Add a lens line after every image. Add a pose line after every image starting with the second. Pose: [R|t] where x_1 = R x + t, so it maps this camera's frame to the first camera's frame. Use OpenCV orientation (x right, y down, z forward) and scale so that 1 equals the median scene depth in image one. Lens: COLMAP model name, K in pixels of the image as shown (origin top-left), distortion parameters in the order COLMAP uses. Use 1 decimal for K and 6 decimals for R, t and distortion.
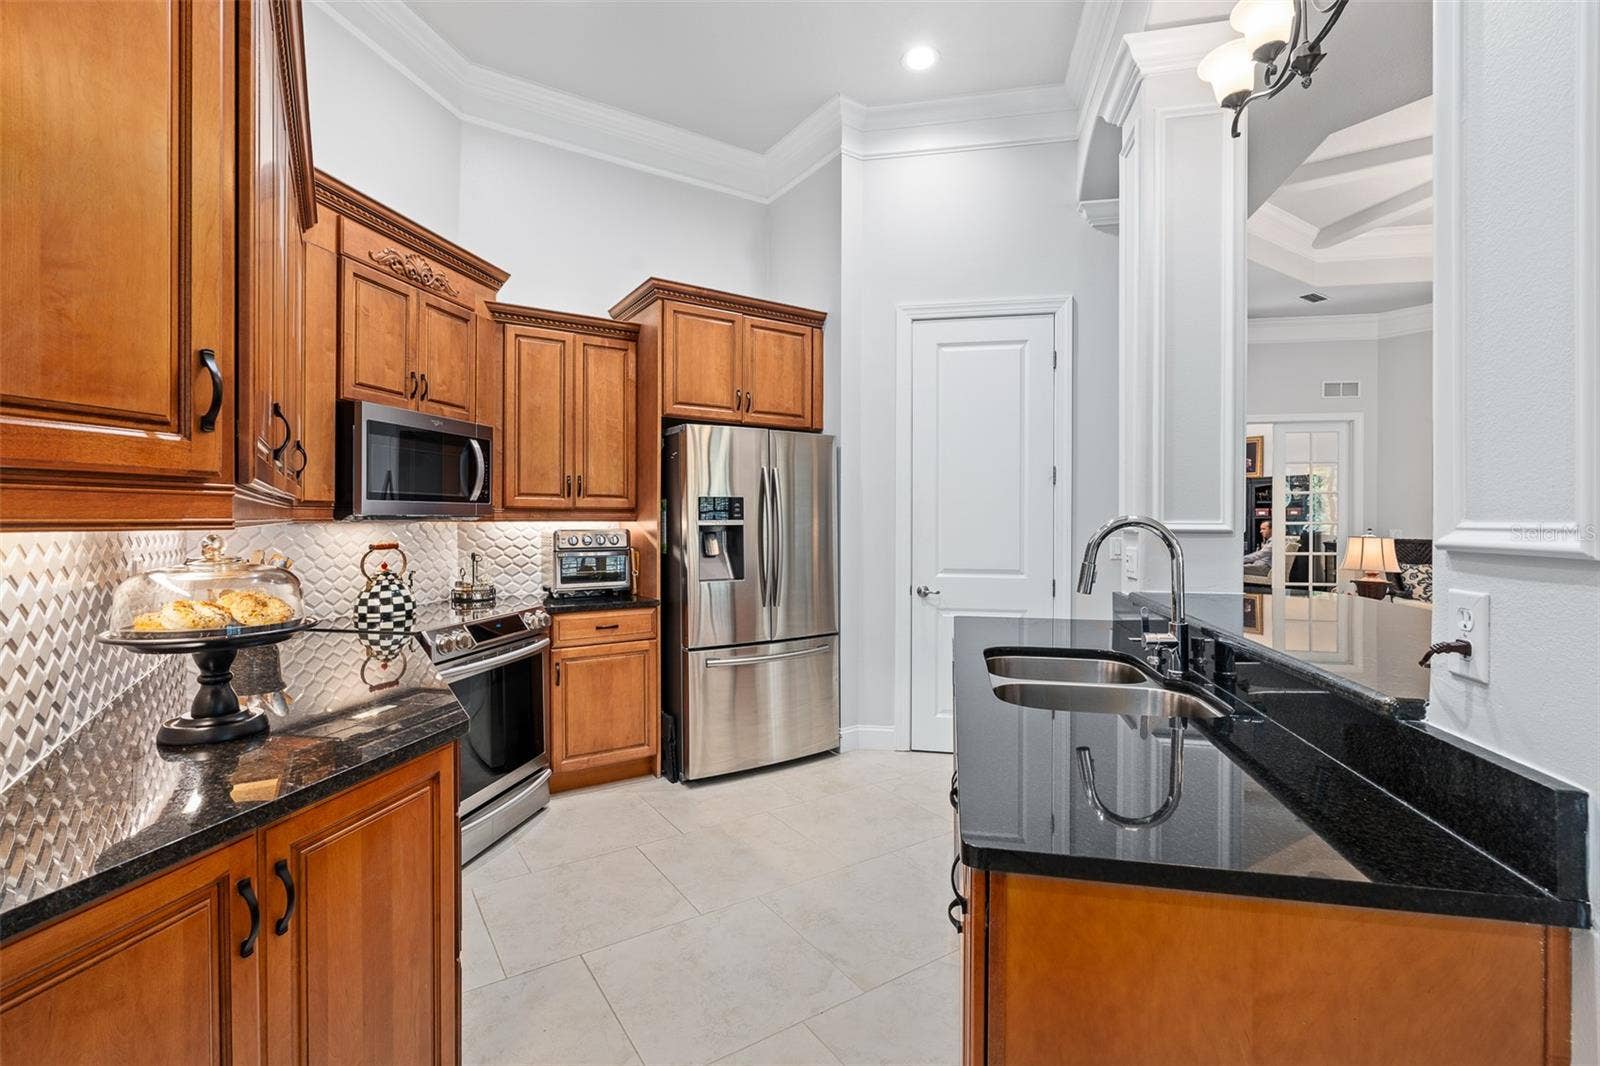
lens RADIAL K [[723.8, 0, 799.6], [0, 723.8, 524.8], [0, 0, 1]] dist [-0.000230, -0.000130]
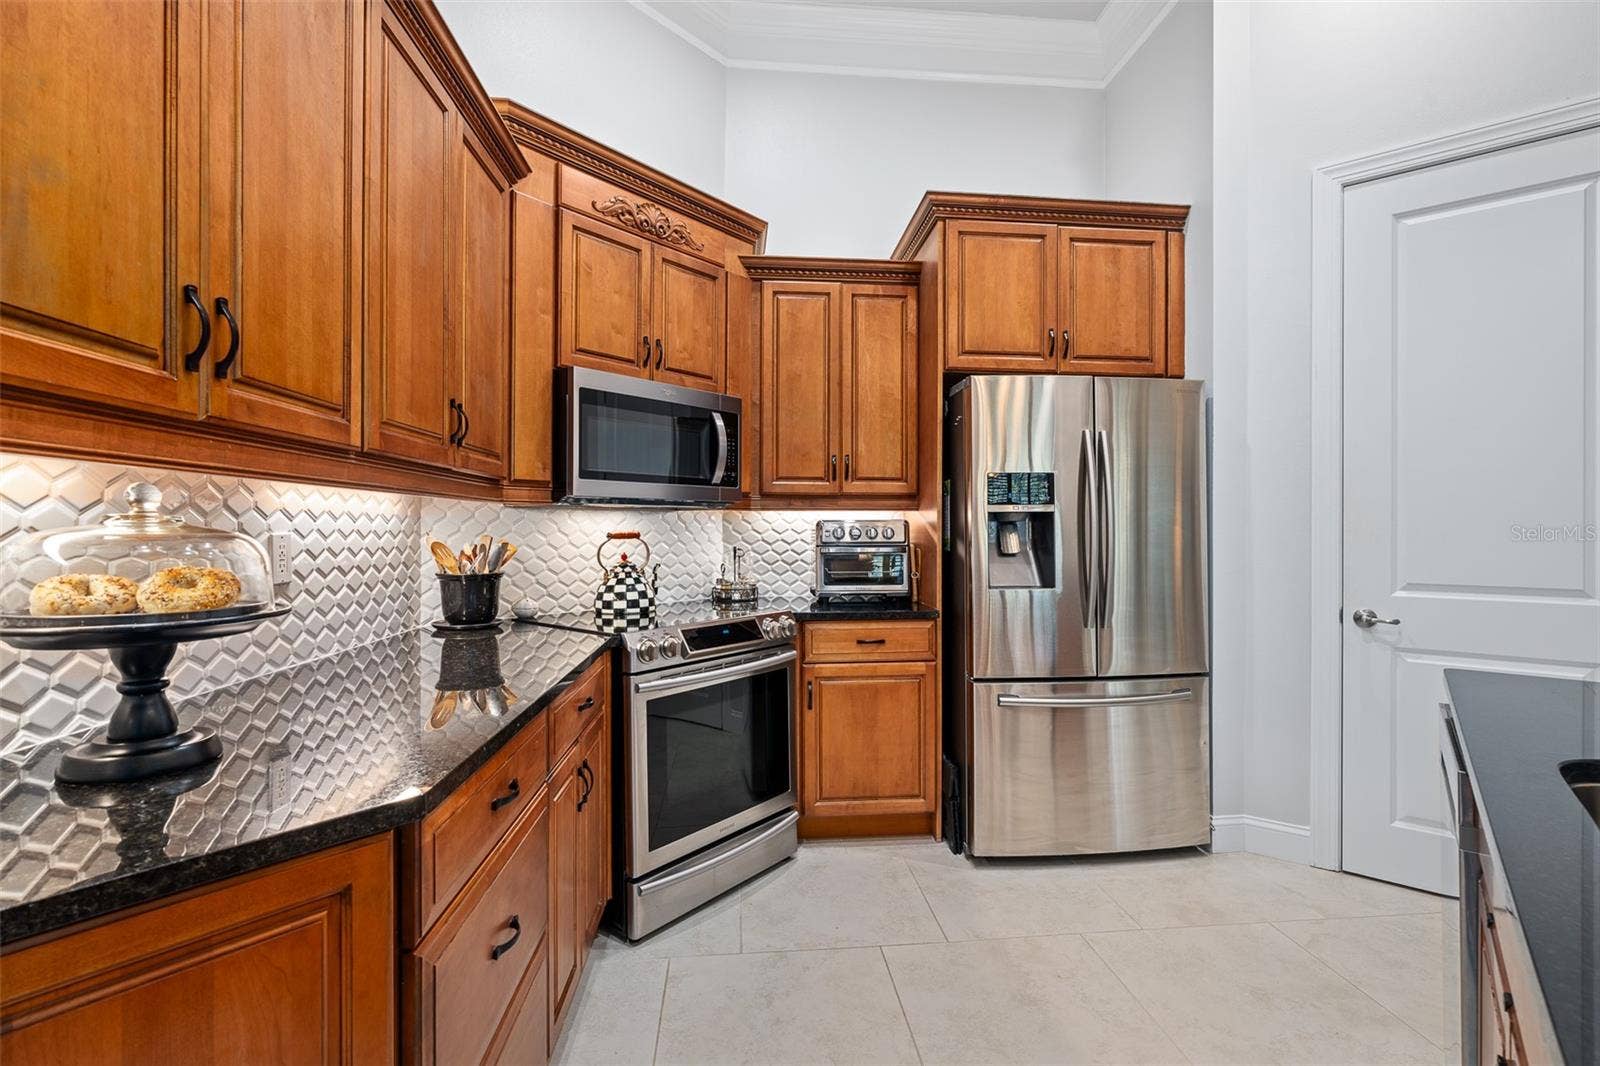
lens RADIAL K [[727.9, 0, 802.3], [0, 727.9, 528.6], [0, 0, 1]] dist [-0.001999, 0.000119]
pose [[0.885577, -0.000925, -0.464492, 0.037069], [-0.002312, 0.999977, -0.006400, 0.022519], [0.464487, 0.006742, 0.885554, 0.252938]]
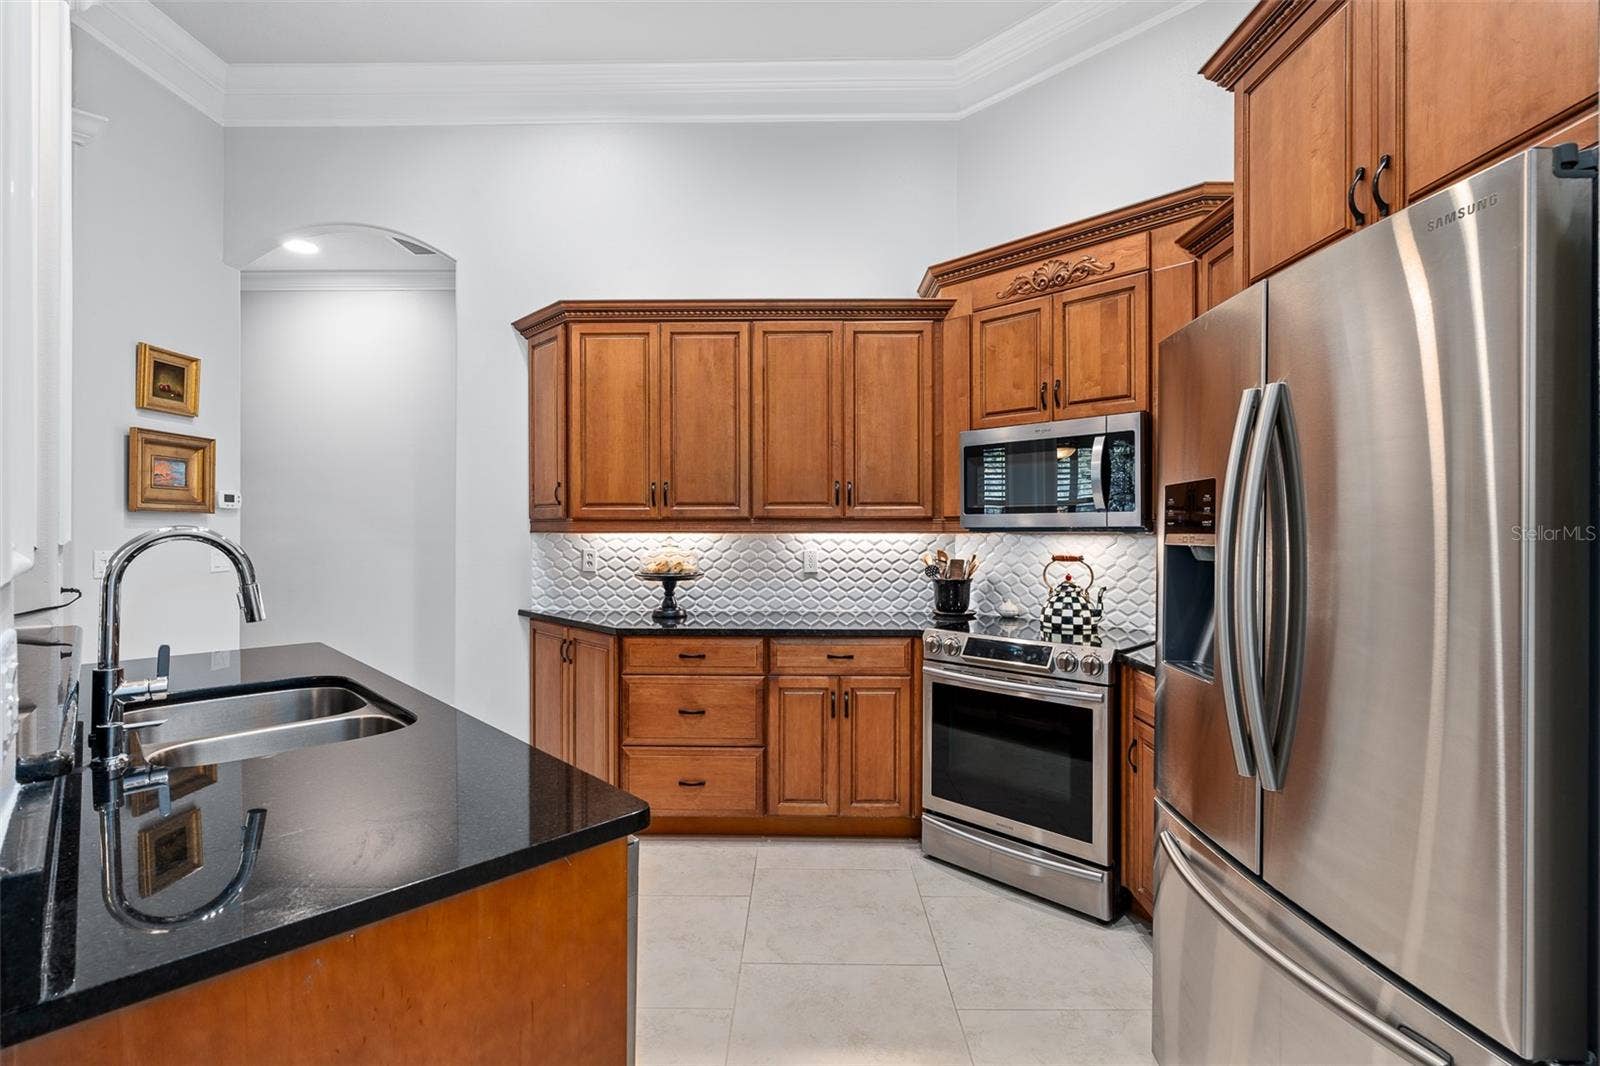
lens RADIAL K [[723.7, 0, 796.8], [0, 723.7, 531.3], [0, 0, 1]] dist [0.000196, -0.000022]
pose [[-0.553454, 0.001800, -0.832878, 0.394858], [-0.006499, 0.999958, 0.006479, -0.009745], [0.832854, 0.008999, -0.553419, 1.045829]]
